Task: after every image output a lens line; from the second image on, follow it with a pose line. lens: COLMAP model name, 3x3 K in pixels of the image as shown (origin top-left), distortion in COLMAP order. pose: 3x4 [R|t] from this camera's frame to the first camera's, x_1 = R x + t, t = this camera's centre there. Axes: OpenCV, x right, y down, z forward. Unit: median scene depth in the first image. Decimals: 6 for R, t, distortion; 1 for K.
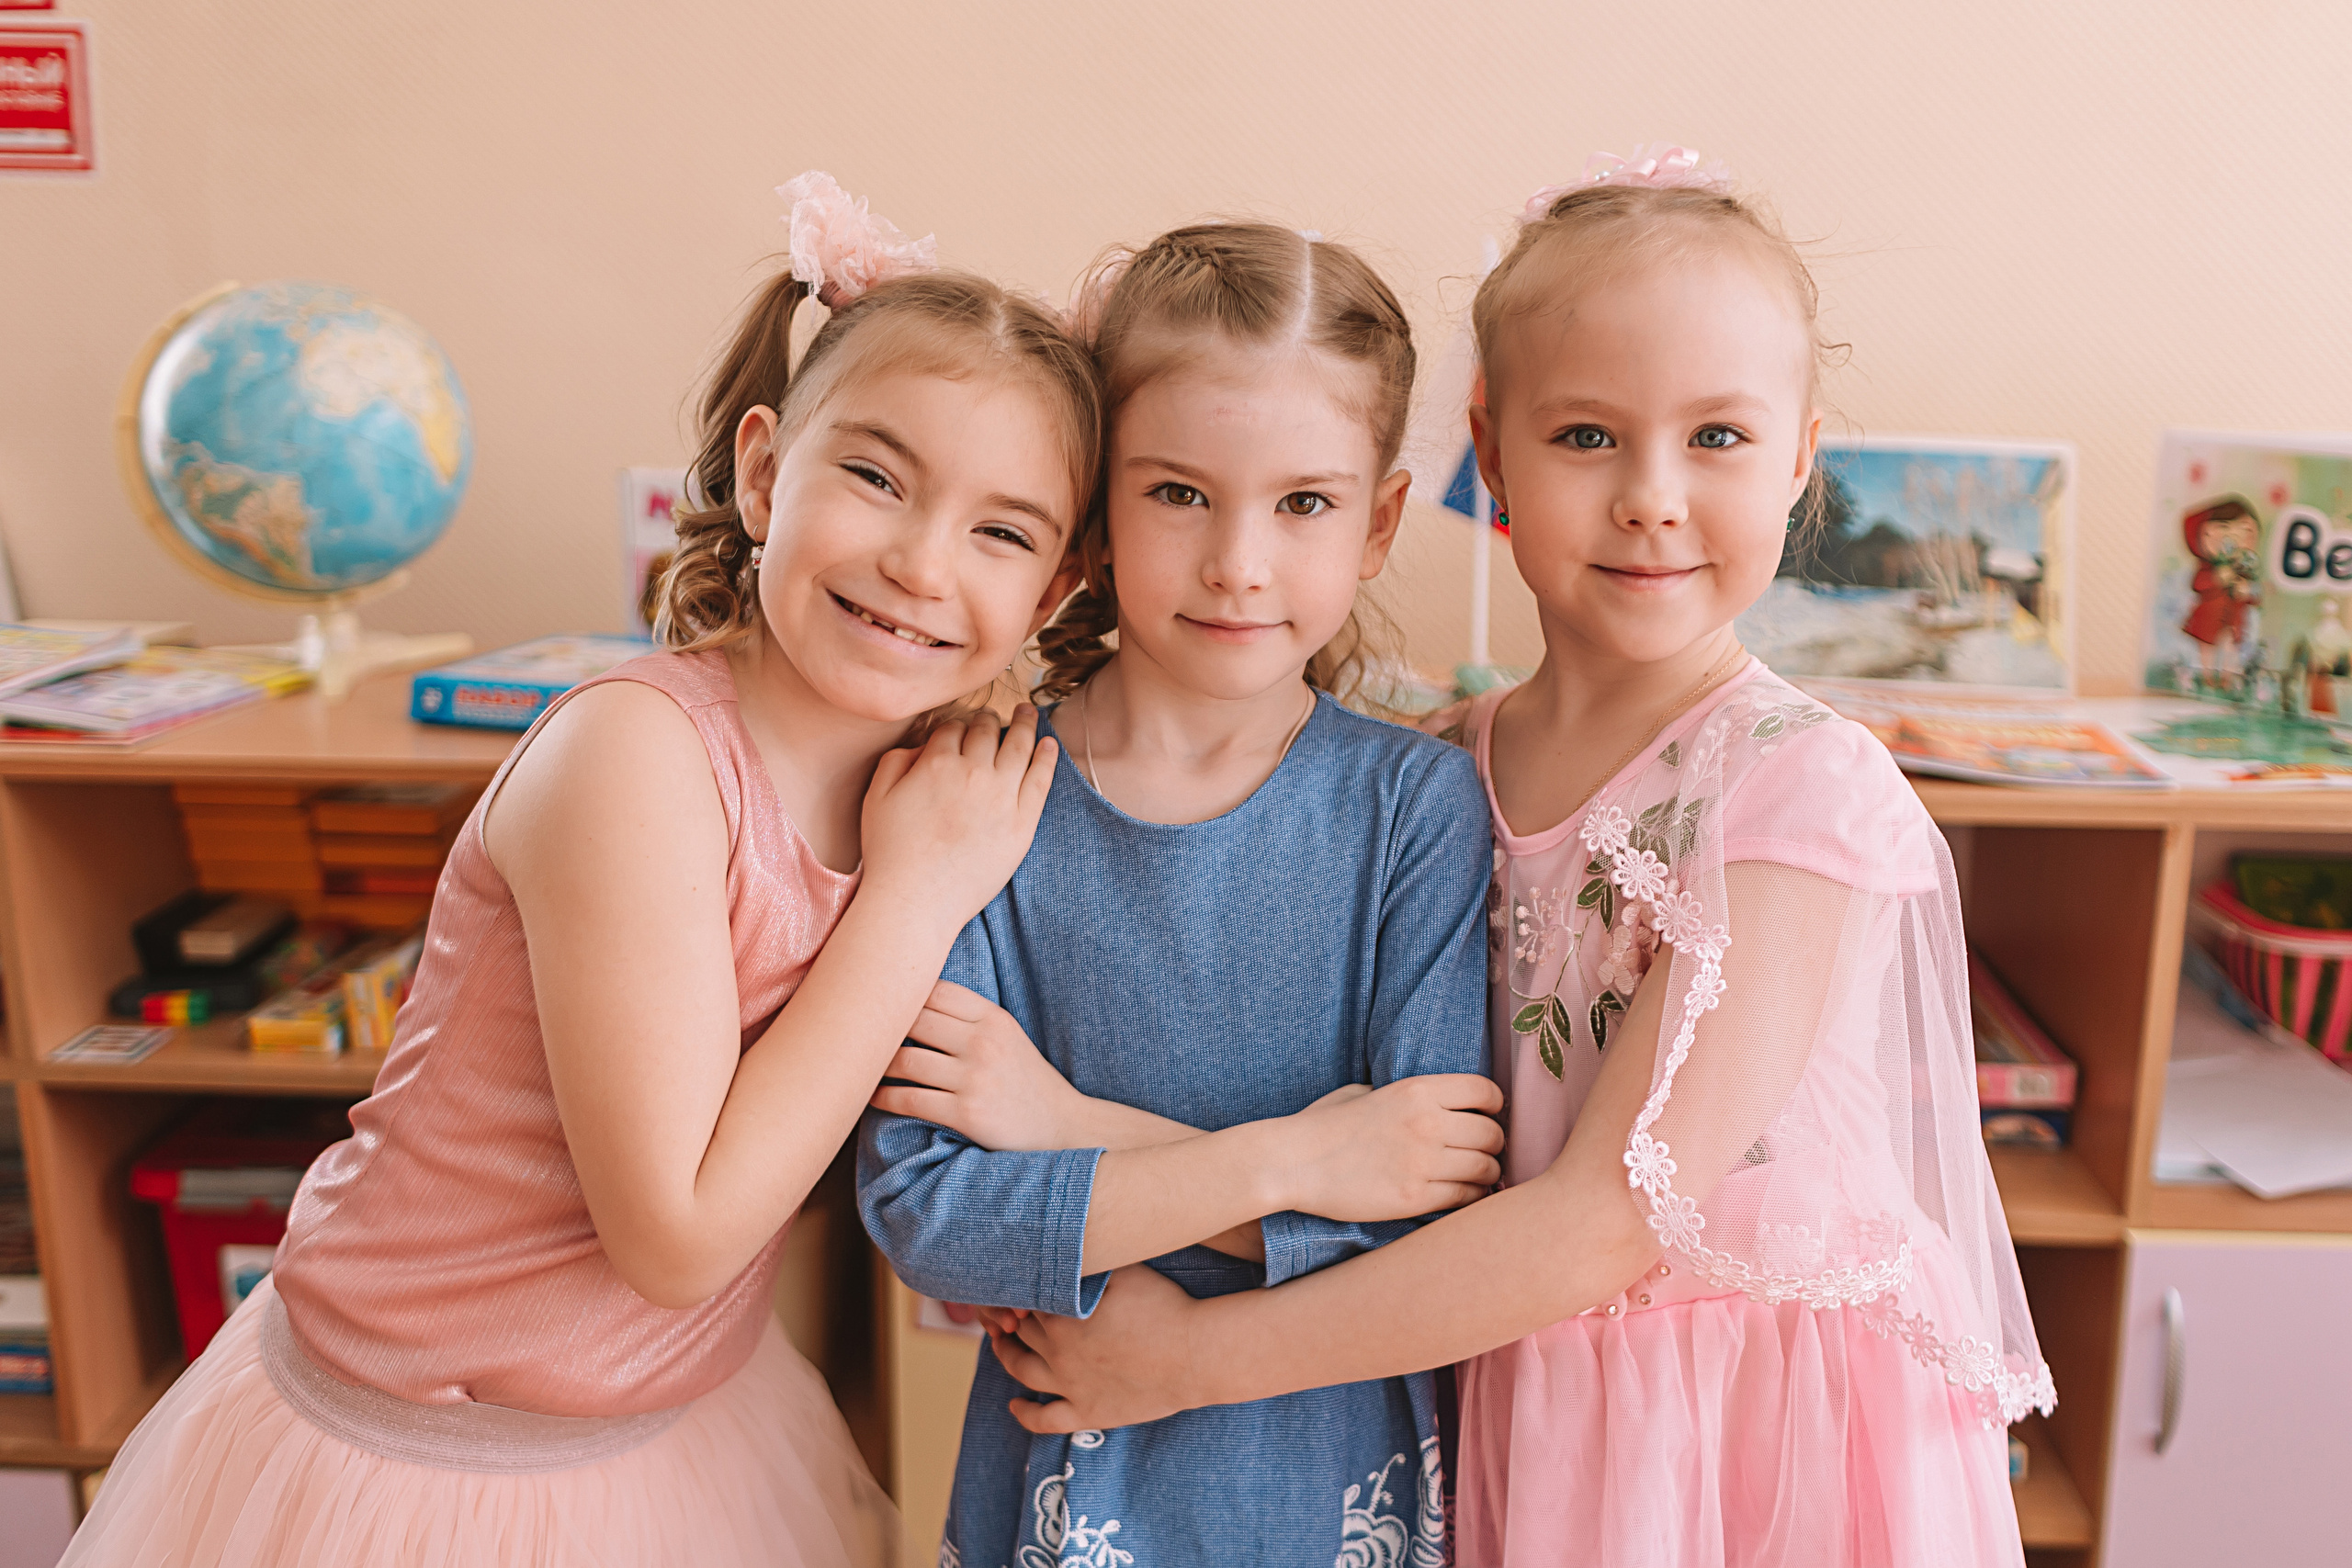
lens RADIAL K [[2244.4, 0, 1163.6], [0, 2244.4, 707.9], [0, 0, 1]] dist [-0.012737, -0.000148]
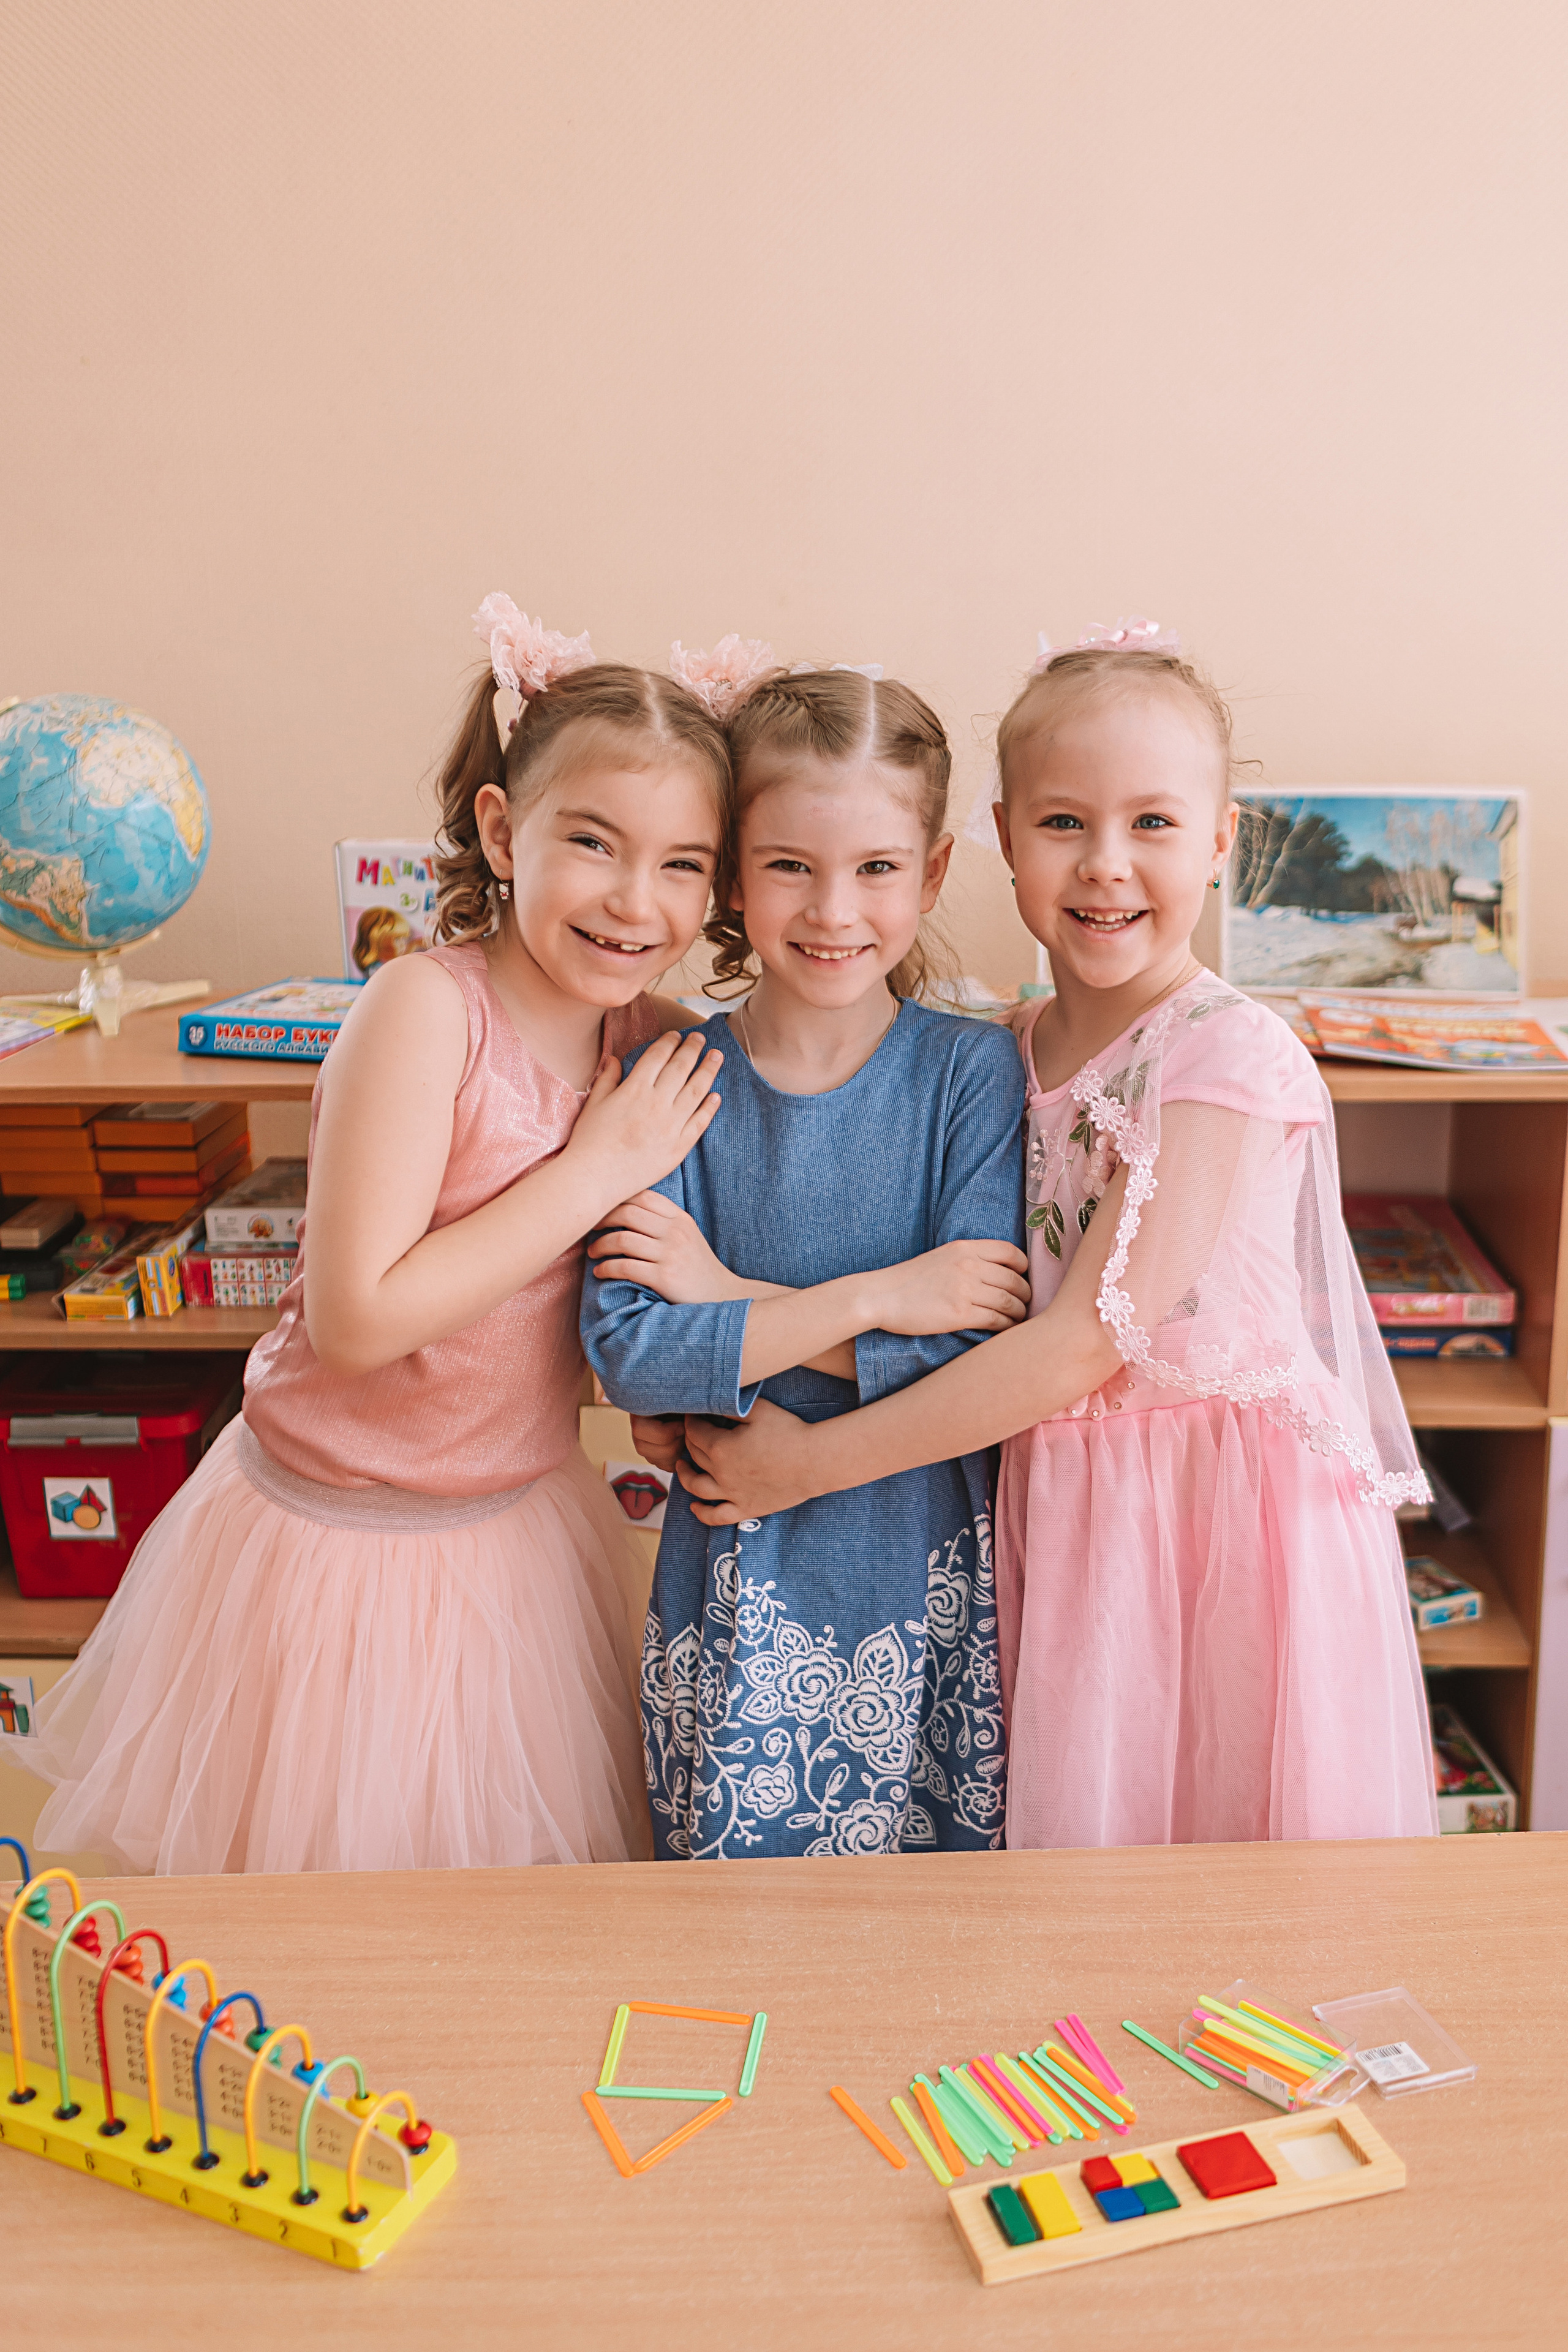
lens RADIAL K [[2420.3, 0, 784.0], [0, 2420.3, 1176.0], [0, 0, 1]] dist [-0.016047, -0.035224]
pose [[0.999636, -0.026722, -0.003808, 0.002322], [0.026881, 0.998356, 0.050619, 0.016246], [0.002449, -0.050703, 0.998711, -0.350329]]
